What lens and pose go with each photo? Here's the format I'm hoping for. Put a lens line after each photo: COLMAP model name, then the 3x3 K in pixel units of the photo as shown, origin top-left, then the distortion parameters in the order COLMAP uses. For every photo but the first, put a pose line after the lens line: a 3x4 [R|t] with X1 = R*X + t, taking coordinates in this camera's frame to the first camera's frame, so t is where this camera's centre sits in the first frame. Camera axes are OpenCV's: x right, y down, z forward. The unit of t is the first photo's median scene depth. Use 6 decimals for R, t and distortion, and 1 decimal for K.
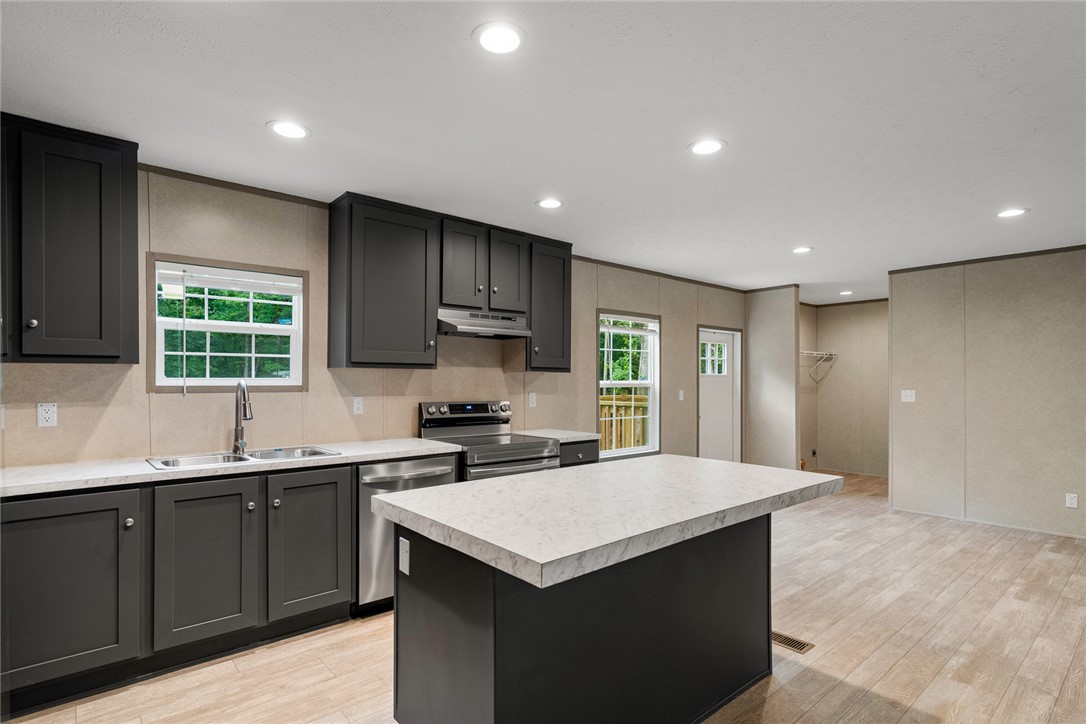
lens RADIAL K [[539.3, 0, 550.7], [0, 539.3, 384.1], [0, 0, 1]] dist [0.001591, -0.000402]
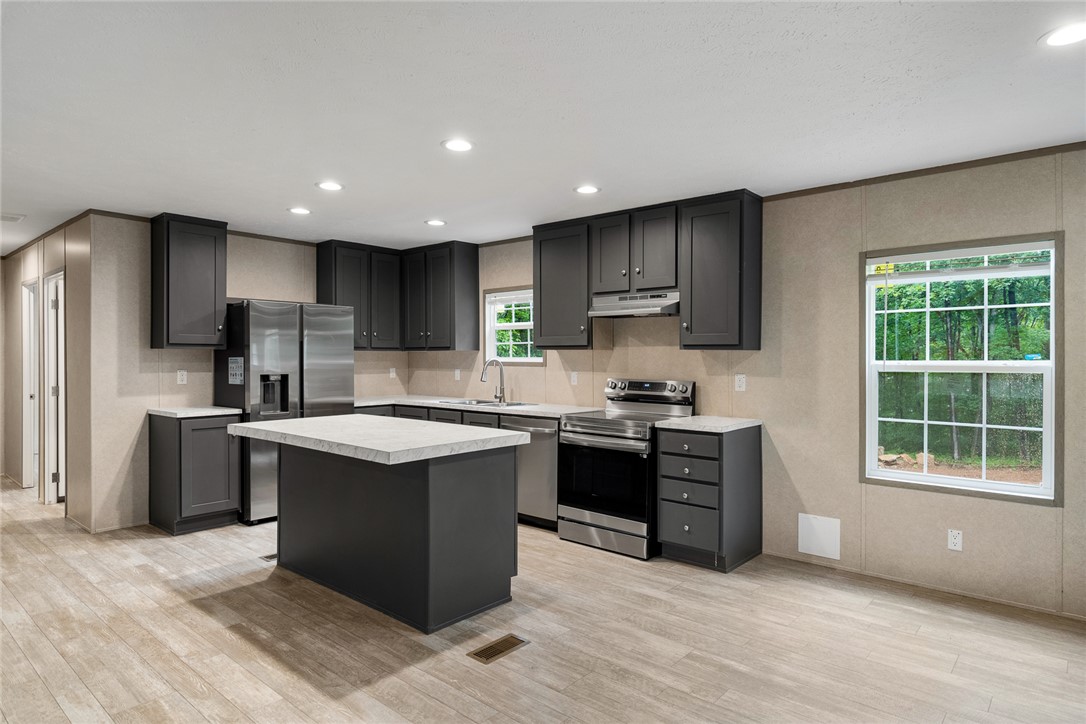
lens RADIAL K [[618.3, 0, 539.8], [0, 618.3, 357.9], [0, 0, 1]] dist [-0.006422, 0.005154]
pose [[0.139460, -0.001487, -0.990227, 1.118968], [-0.012163, 0.999921, -0.003214, -0.003685], [0.990153, 0.012492, 0.139431, 0.710443]]
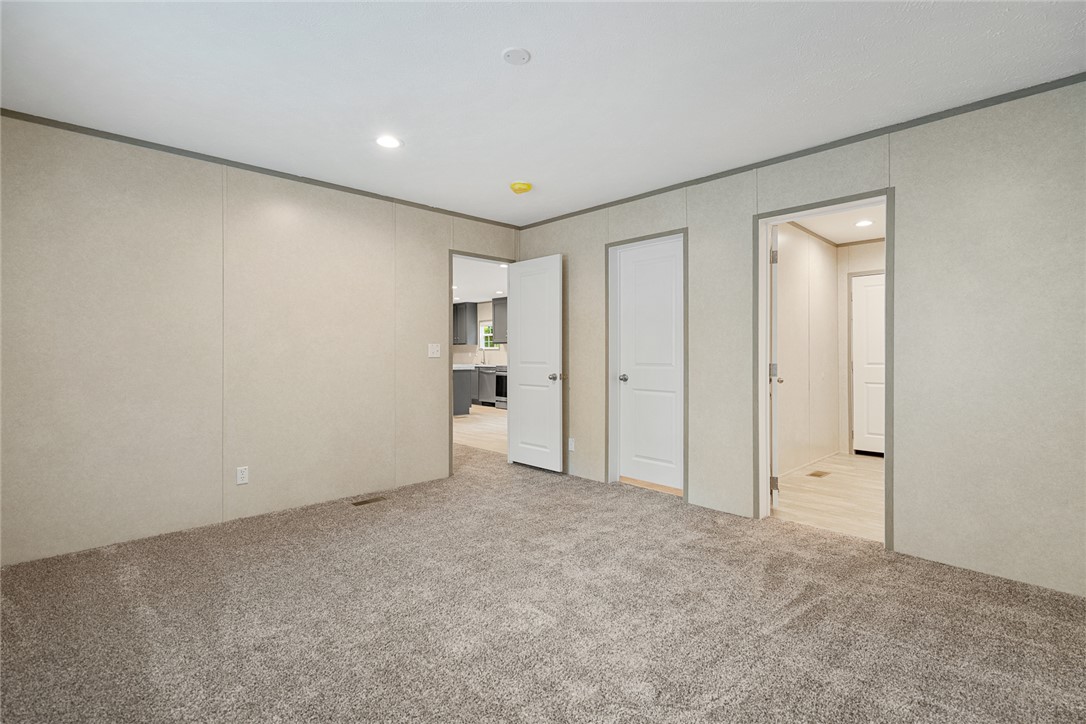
lens RADIAL K [[493.0, 0, 539.2], [0, 493.0, 357.5], [0, 0, 1]] dist [-0.009560, 0.003342]
pose [[0.038762, -0.000074, -0.999248, 2.854622], [-0.005456, 0.999985, -0.000286, 0.060718], [0.999234, 0.005463, 0.038761, 1.080794]]
